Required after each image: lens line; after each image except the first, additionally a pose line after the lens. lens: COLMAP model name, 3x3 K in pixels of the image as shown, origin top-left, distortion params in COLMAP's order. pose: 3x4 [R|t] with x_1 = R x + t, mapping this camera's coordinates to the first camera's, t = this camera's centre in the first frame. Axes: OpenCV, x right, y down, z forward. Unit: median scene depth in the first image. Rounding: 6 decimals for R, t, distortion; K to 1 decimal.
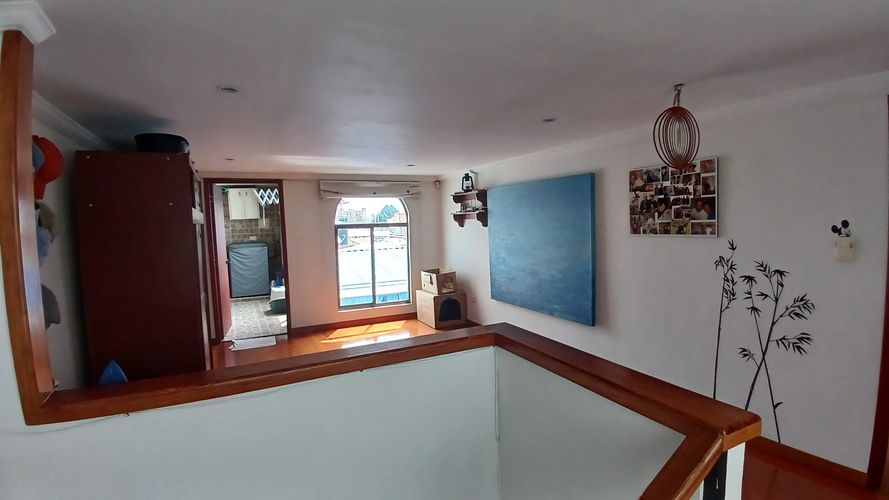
lens RADIAL K [[451.9, 0, 462.4], [0, 451.9, 250.7], [0, 0, 1]] dist [0.048820, -0.080277]
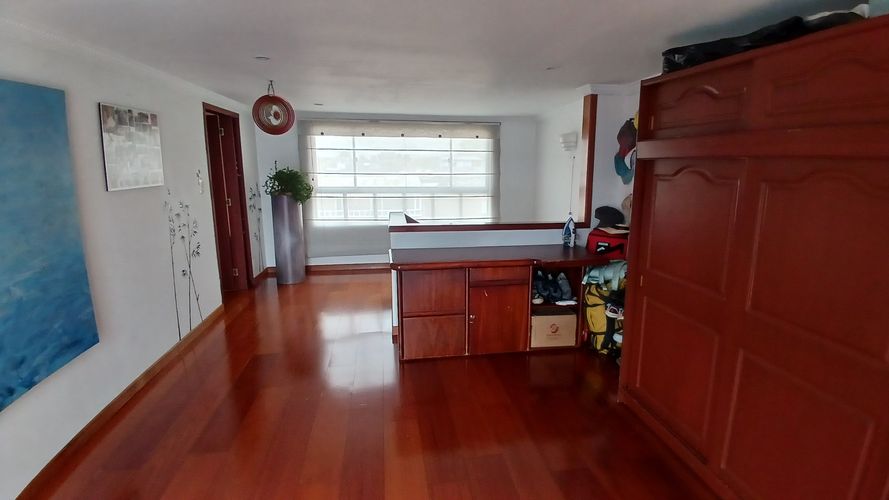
lens RADIAL K [[451.9, 0, 462.4], [0, 451.9, 250.7], [0, 0, 1]] dist [0.048820, -0.080277]
pose [[-0.952833, -0.031653, 0.301840, -0.448687], [0.045558, 0.968360, 0.245364, -0.101949], [-0.300056, 0.247542, -0.921243, 1.651061]]
